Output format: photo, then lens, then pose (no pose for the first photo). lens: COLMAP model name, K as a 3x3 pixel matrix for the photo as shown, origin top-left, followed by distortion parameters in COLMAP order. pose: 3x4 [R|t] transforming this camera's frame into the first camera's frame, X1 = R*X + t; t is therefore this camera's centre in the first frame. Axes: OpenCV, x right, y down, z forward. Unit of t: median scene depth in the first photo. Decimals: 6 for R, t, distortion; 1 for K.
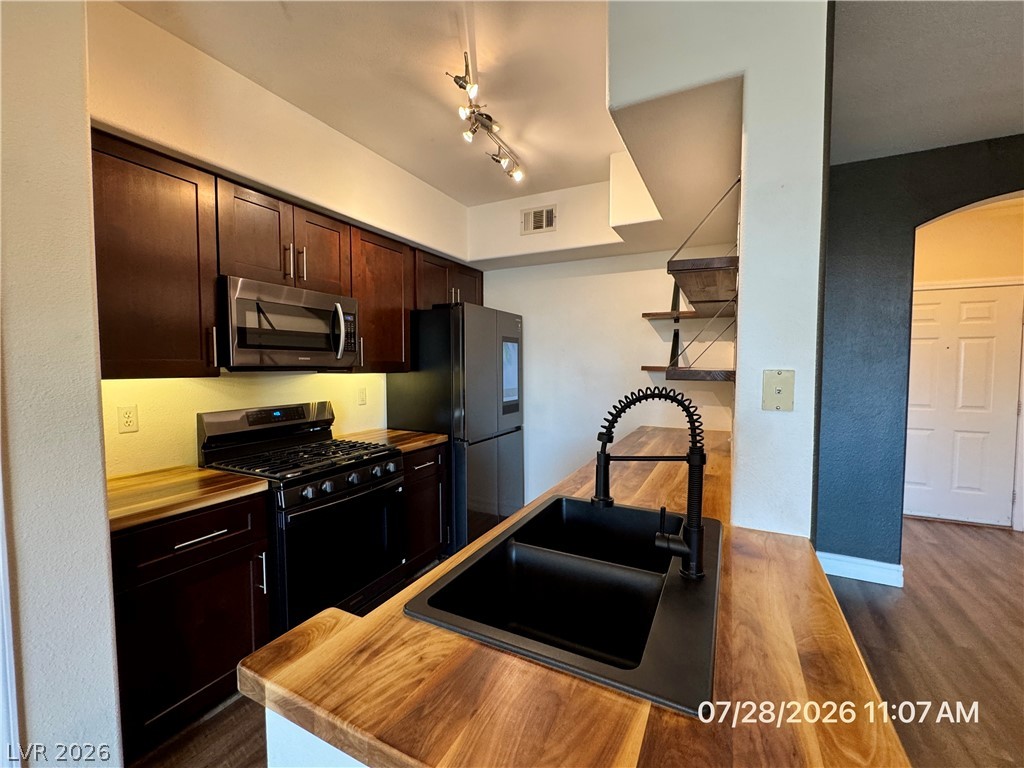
lens RADIAL K [[429.9, 0, 512.0], [0, 429.9, 383.9], [0, 0, 1]] dist [-0.002731, -0.000058]
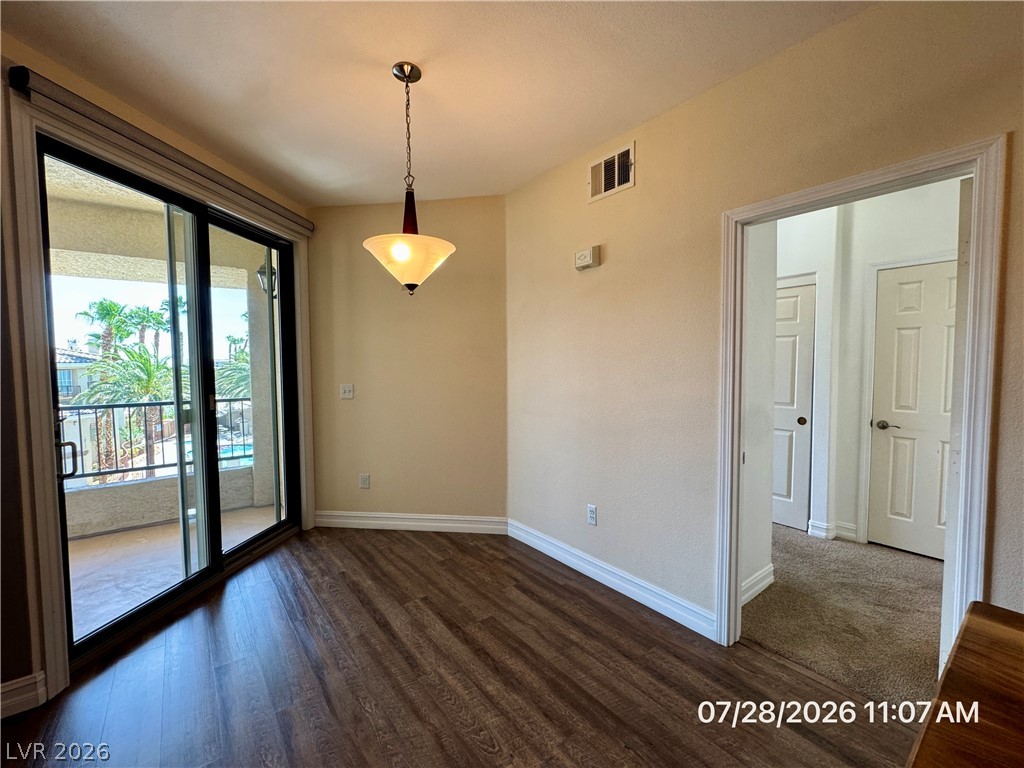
lens RADIAL K [[429.9, 0, 511.4], [0, 429.9, 385.3], [0, 0, 1]] dist [-0.002731, -0.000058]
pose [[-0.424554, 0.050517, -0.903992, 0.456988], [-0.030788, 0.997059, 0.070177, 0.001495], [0.904879, 0.057626, -0.421750, 0.136452]]
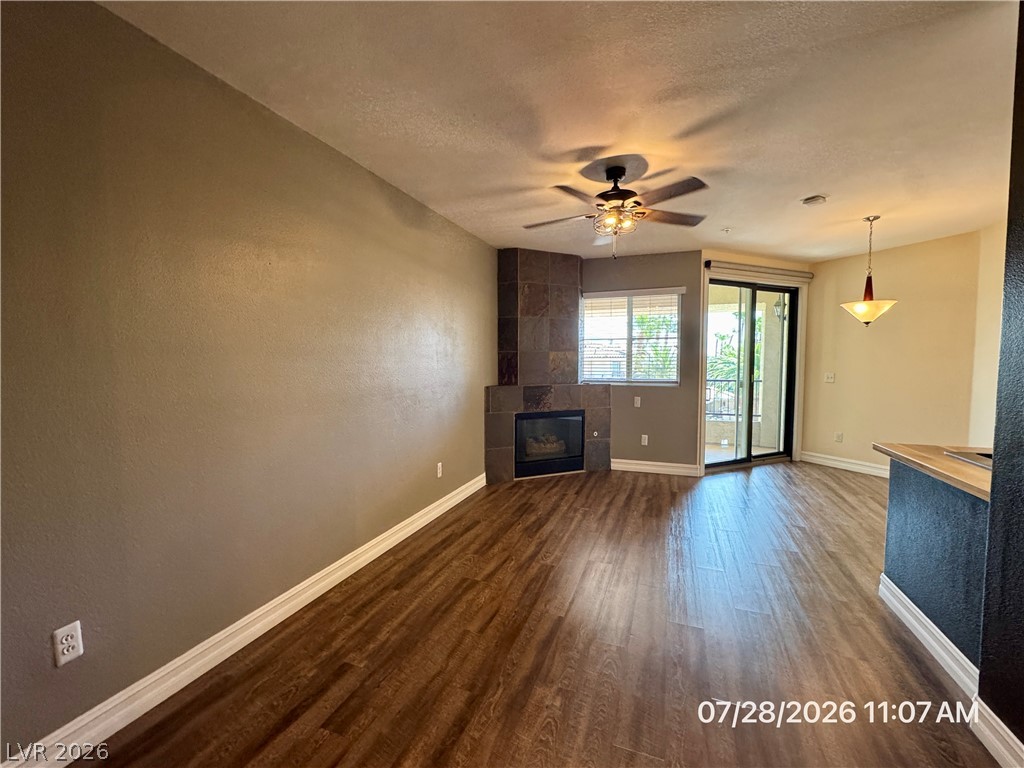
lens RADIAL K [[429.9, 0, 512.1], [0, 429.9, 384.3], [0, 0, 1]] dist [-0.002731, -0.000058]
pose [[-0.993452, 0.008436, -0.113939, 1.882942], [-0.003028, 0.994976, 0.100067, -0.078382], [0.114211, 0.099757, -0.988435, 1.709894]]
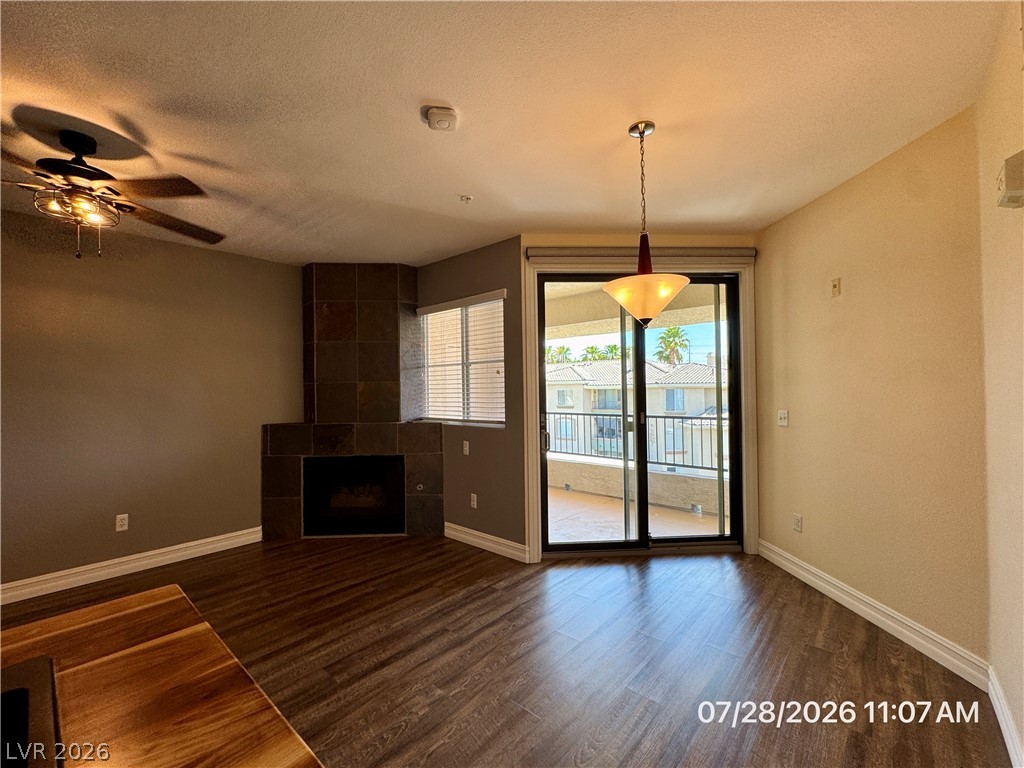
lens RADIAL K [[429.9, 0, 509.2], [0, 429.9, 384.3], [0, 0, 1]] dist [-0.002731, -0.000058]
pose [[-0.967206, 0.016981, 0.253425, -0.539593], [0.025733, 0.999180, 0.031257, -0.044622], [-0.252687, 0.036753, -0.966850, 0.771657]]
